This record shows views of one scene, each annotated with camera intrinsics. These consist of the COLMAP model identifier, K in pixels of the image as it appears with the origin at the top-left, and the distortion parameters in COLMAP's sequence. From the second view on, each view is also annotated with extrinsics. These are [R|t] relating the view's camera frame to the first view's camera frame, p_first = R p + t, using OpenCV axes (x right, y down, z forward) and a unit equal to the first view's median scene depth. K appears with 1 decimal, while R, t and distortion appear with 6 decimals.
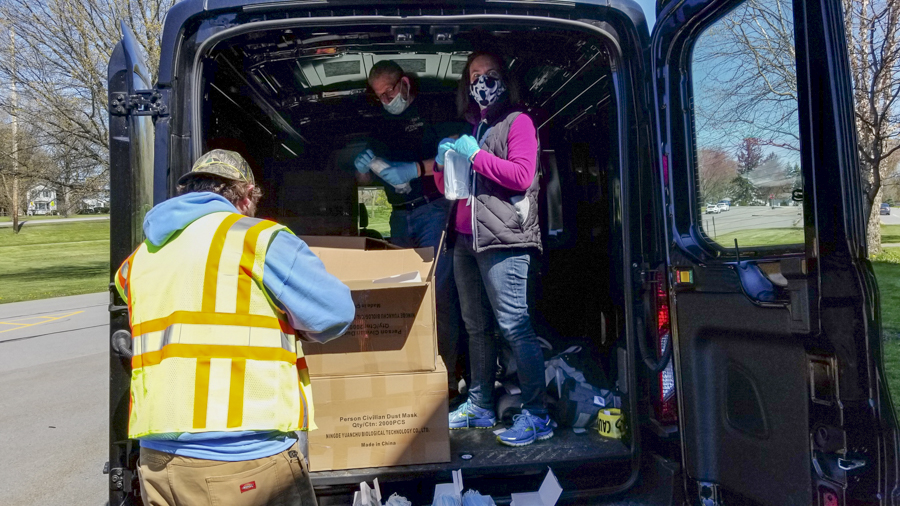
lens RADIAL K [[725.4, 0, 445.9], [0, 725.4, 251.2], [0, 0, 1]] dist [0.027801, -0.011375]
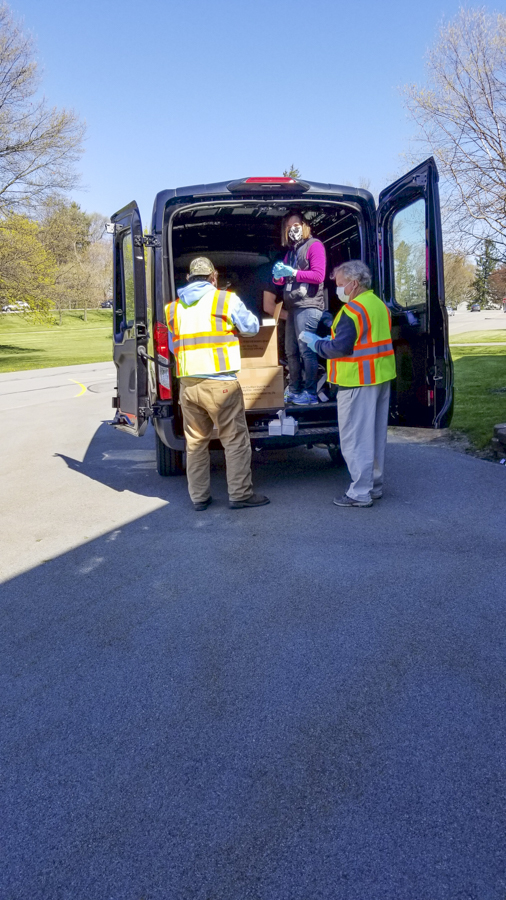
lens RADIAL K [[725.4, 0, 256.0], [0, 725.4, 453.9], [0, 0, 1]] dist [0.027801, -0.011375]
pose [[0.995851, -0.013427, 0.089999, -0.282599], [0.001301, 0.991054, 0.133456, 0.133456], [-0.090986, -0.132786, 0.986960, -1.209716]]
